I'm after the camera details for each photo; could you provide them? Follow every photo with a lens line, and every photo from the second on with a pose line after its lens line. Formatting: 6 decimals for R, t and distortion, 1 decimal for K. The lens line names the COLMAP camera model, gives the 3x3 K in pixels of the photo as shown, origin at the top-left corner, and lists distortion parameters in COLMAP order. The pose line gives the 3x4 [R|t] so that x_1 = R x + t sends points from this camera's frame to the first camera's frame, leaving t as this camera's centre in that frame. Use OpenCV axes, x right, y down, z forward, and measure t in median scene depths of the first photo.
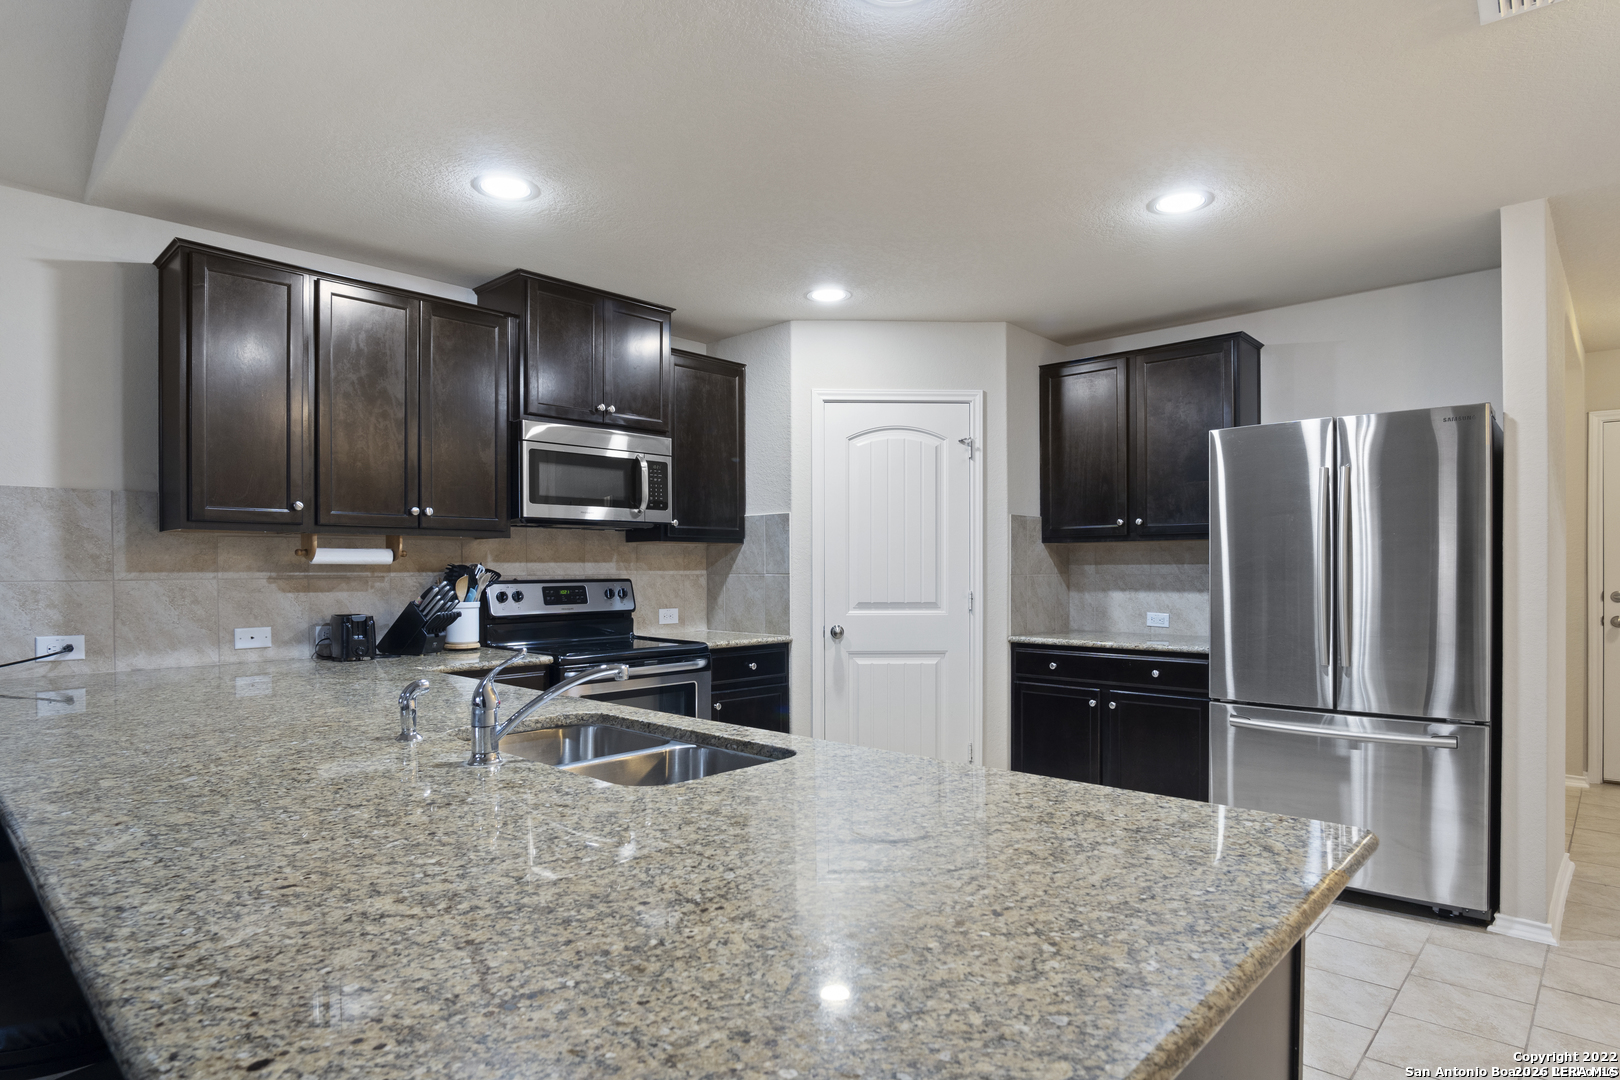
lens RADIAL K [[876.5, 0, 809.2], [0, 876.5, 555.7], [0, 0, 1]] dist [-0.030846, 0.003853]
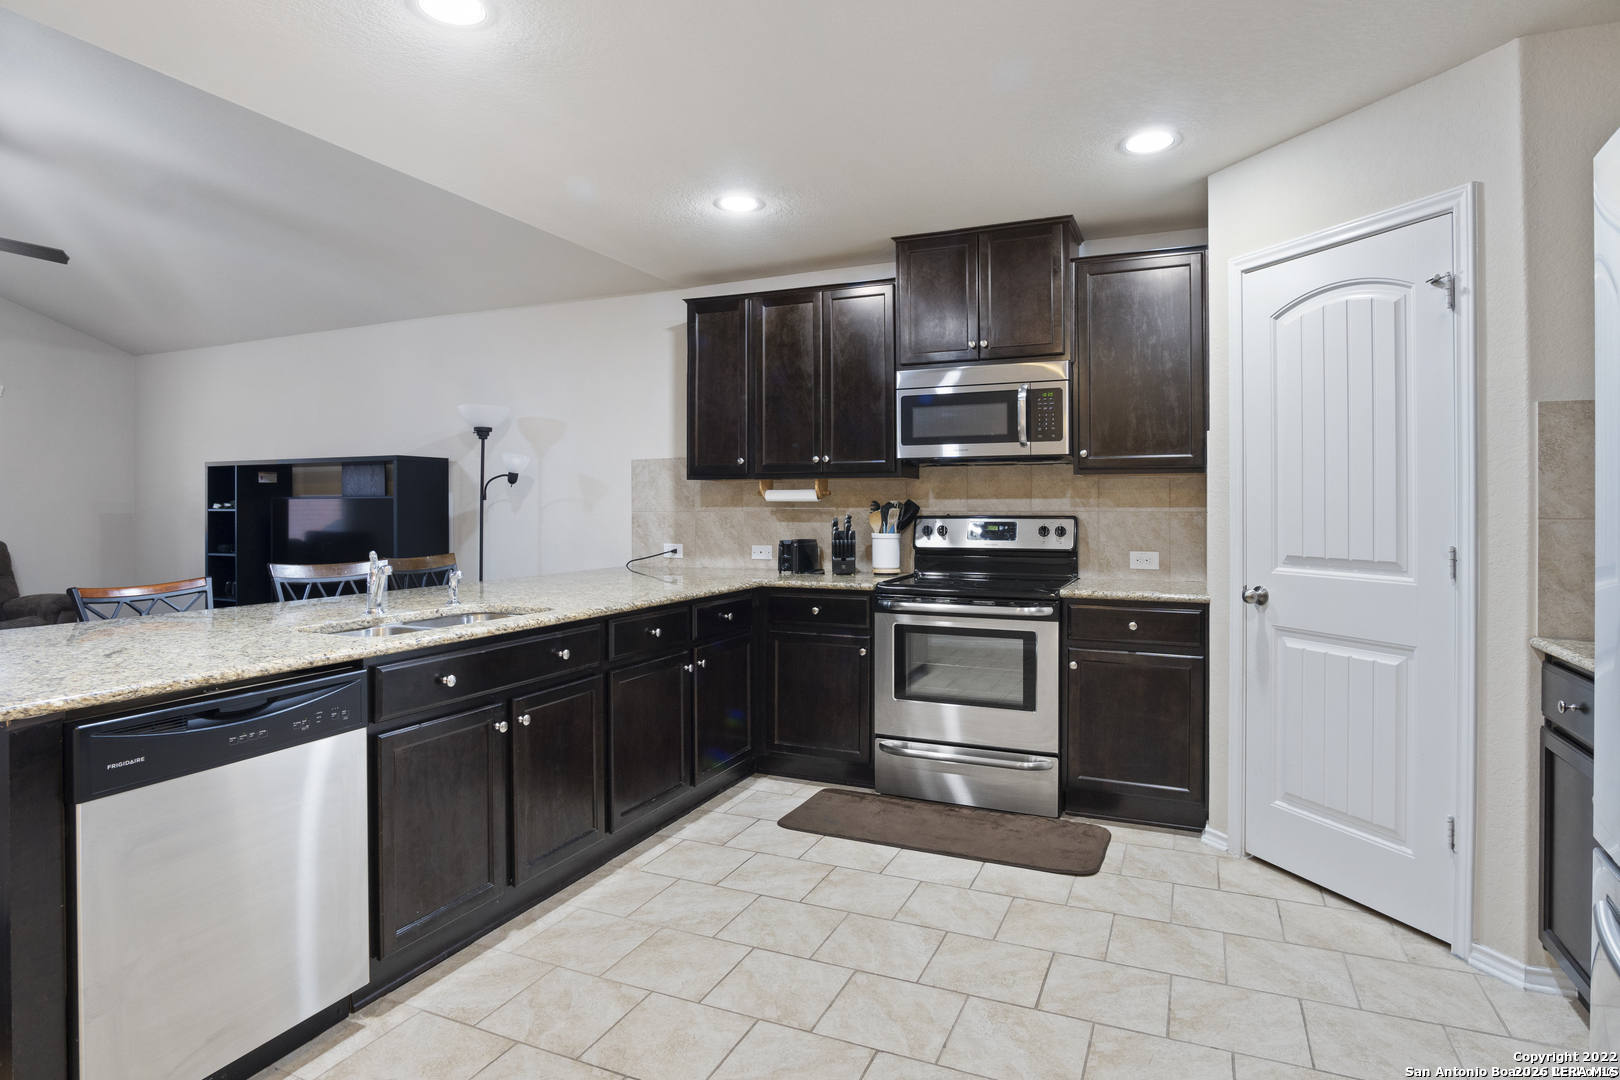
lens RADIAL K [[876.5, 0, 827.8], [0, 876.5, 492.2], [0, 0, 1]] dist [-0.030846, 0.003853]
pose [[0.351615, -0.010905, -0.936081, 0.634509], [0.013662, 0.999885, -0.006516, 0.004227], [0.936045, -0.010498, 0.351723, 0.485256]]
